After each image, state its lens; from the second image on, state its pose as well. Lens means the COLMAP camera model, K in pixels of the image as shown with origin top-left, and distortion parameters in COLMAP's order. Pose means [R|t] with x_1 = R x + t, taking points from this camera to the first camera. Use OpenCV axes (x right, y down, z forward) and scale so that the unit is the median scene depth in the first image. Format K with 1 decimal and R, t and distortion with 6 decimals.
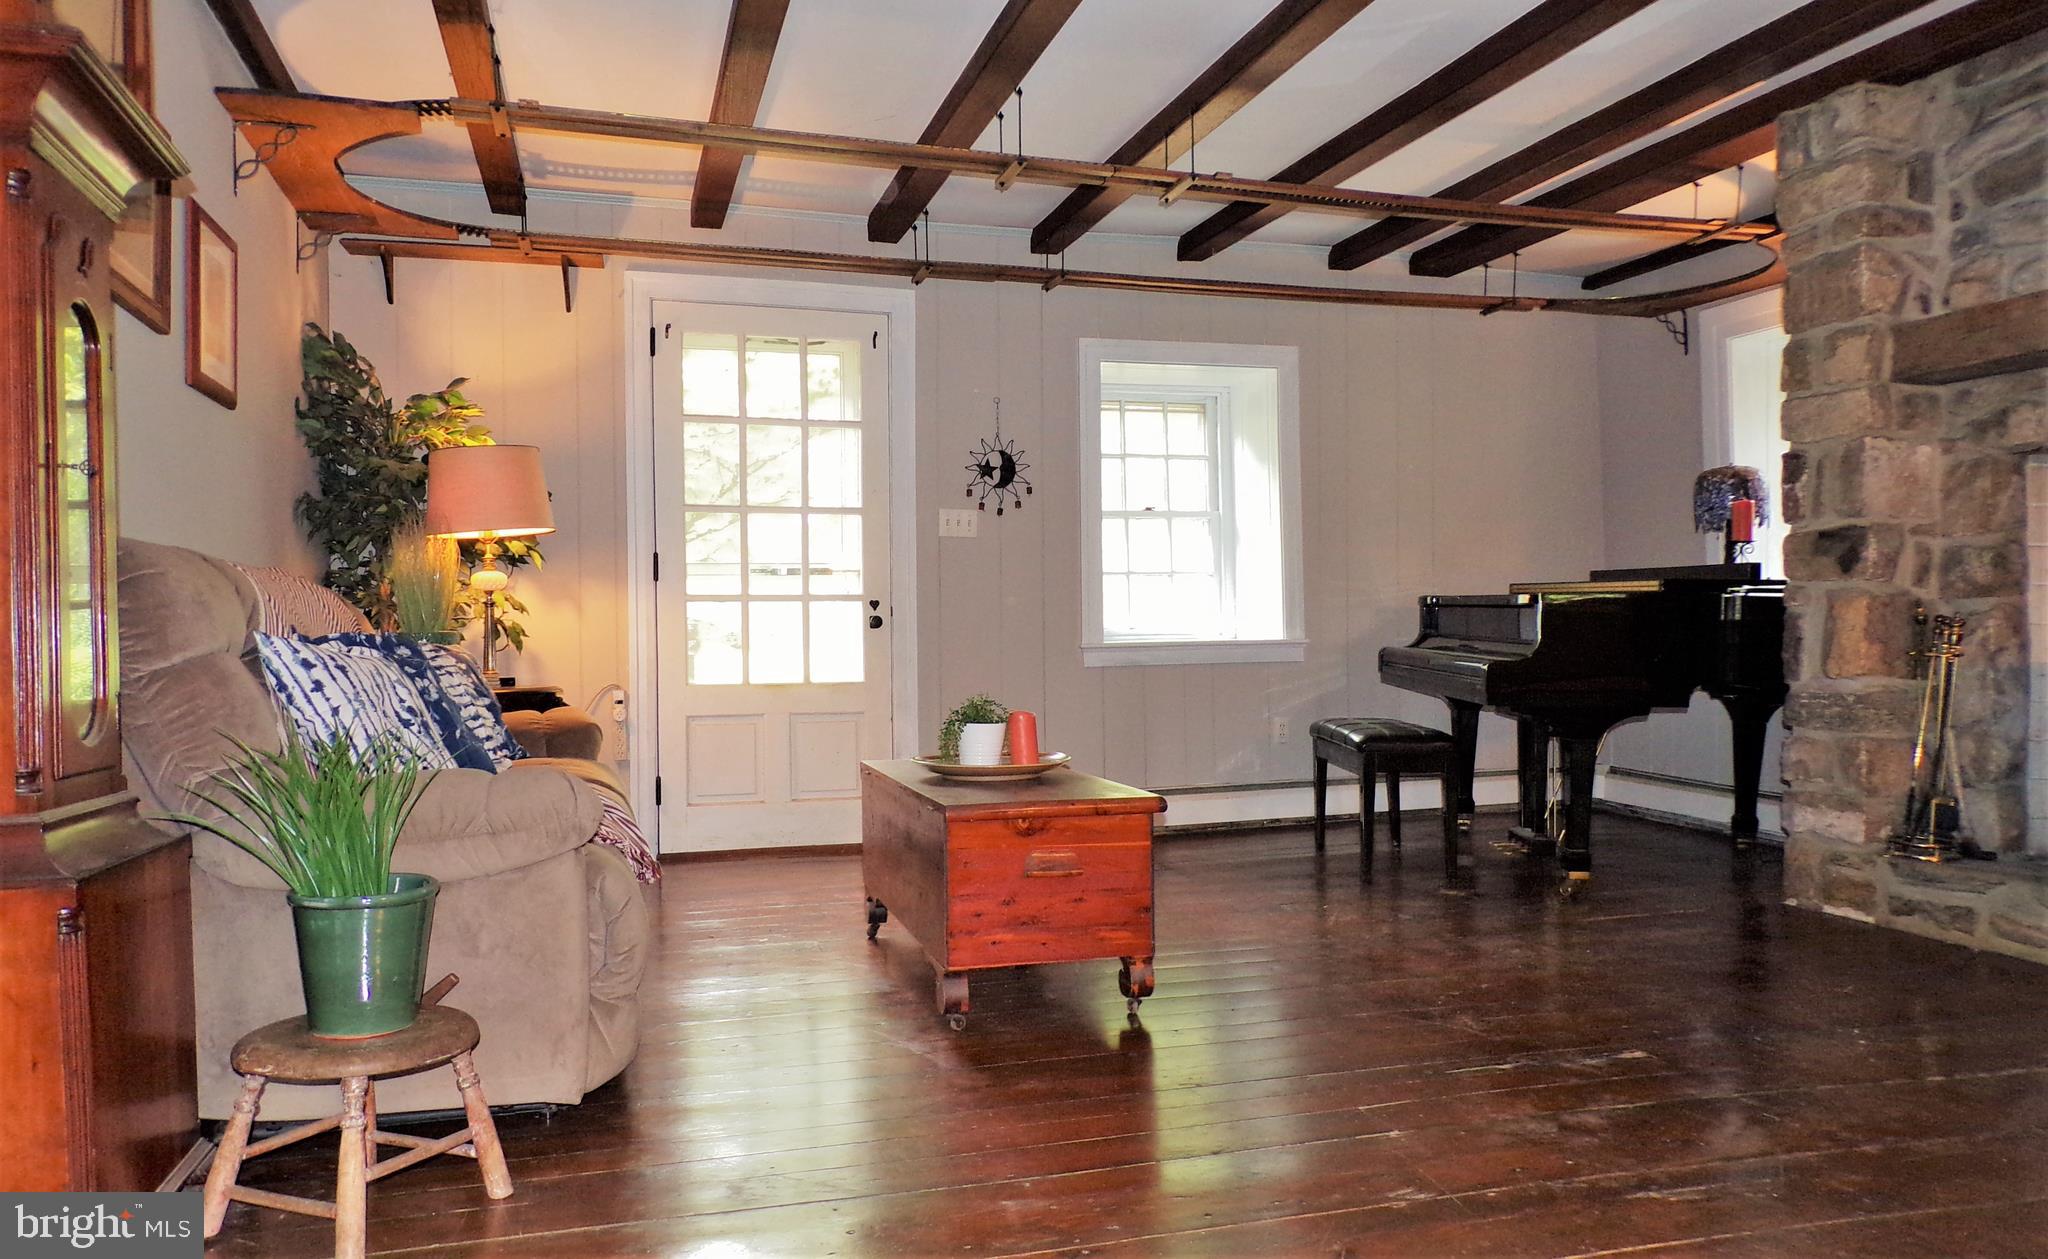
lens RADIAL K [[1411.7, 0, 1008.9], [0, 1411.7, 646.0], [0, 0, 1]] dist [-0.009090, 0.012691]
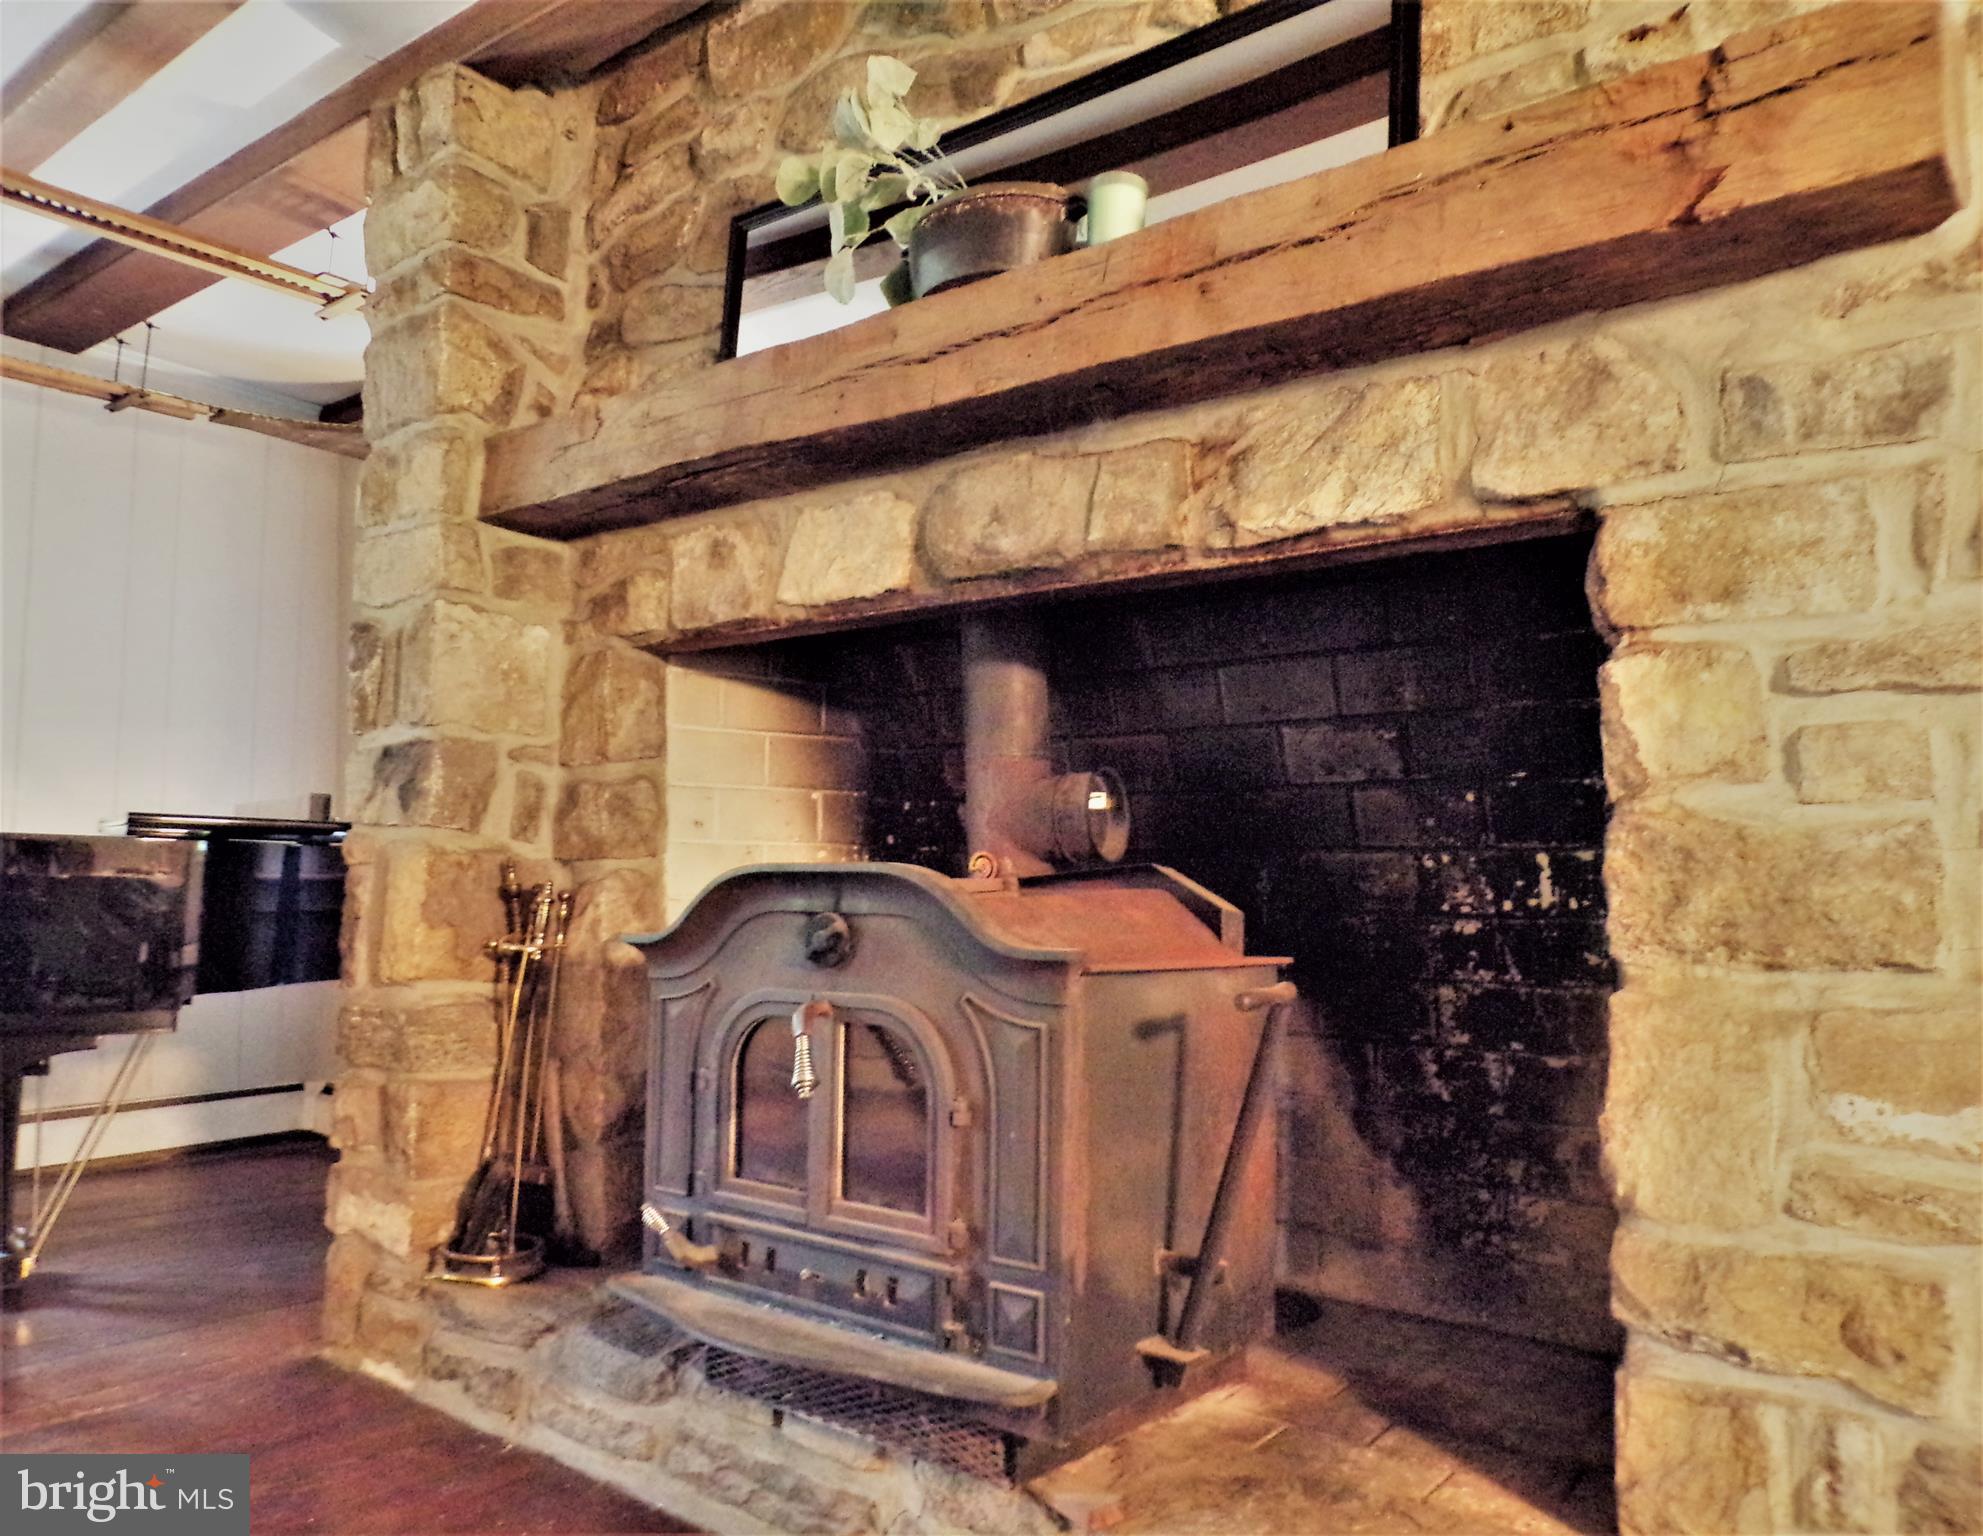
lens RADIAL K [[1425.2, 0, 1008.0], [0, 1425.2, 775.6], [0, 0, 1]] dist [-0.016028, 0.012938]
pose [[0.807697, 0.059119, 0.586627, 0.429793], [-0.009982, 0.996189, -0.086649, -0.016537], [-0.589514, 0.064130, 0.805209, 0.327457]]
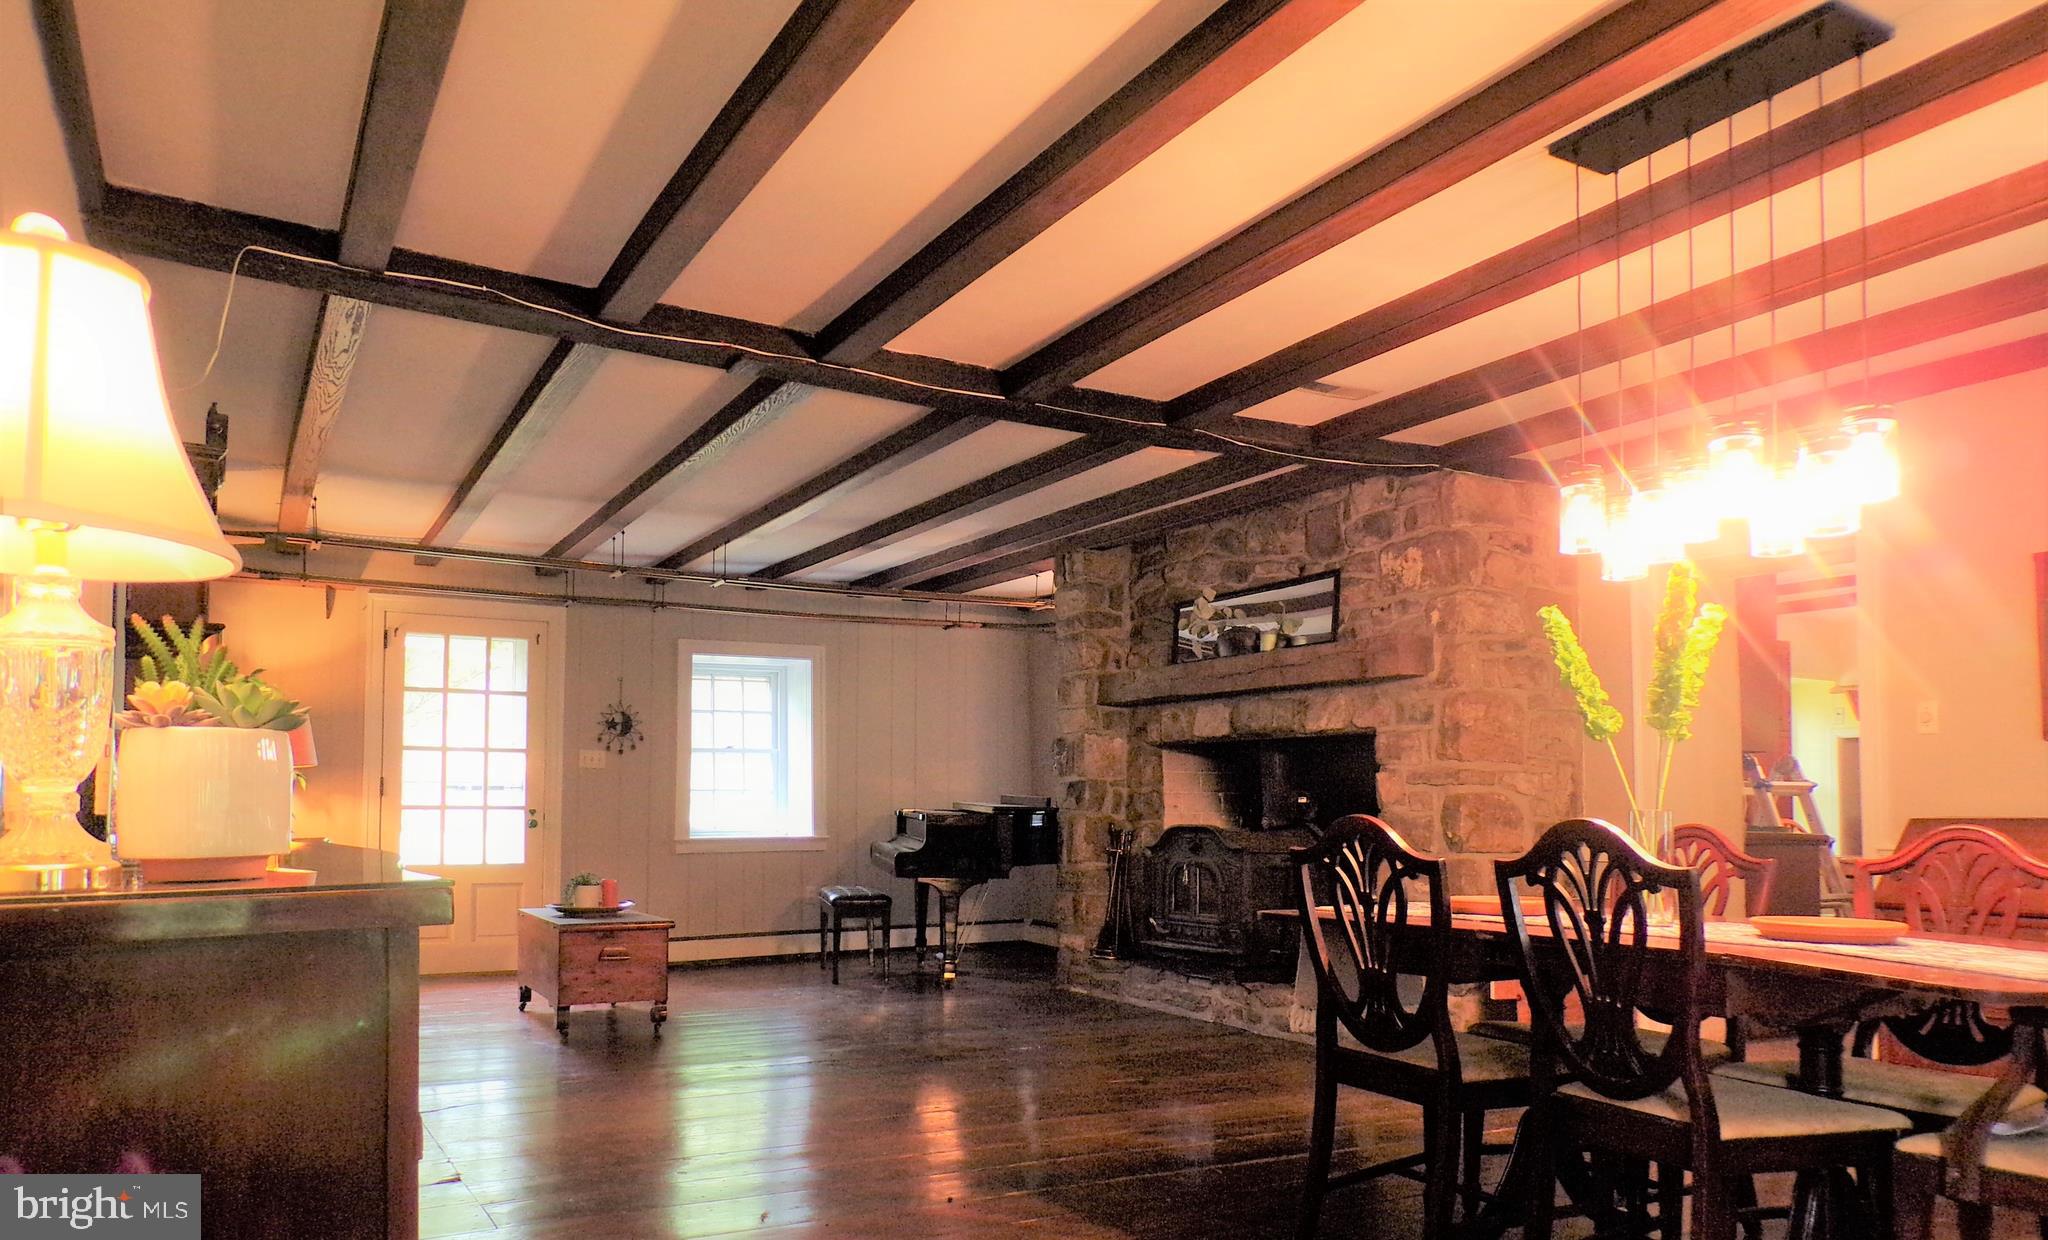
lens RADIAL K [[1411.7, 0, 1011.0], [0, 1411.7, 726.1], [0, 0, 1]] dist [-0.009090, 0.012691]
pose [[0.974885, 0.022978, 0.221520, 0.089913], [-0.007289, 0.997422, -0.071385, -0.022562], [-0.222589, 0.067977, 0.972539, -0.786274]]
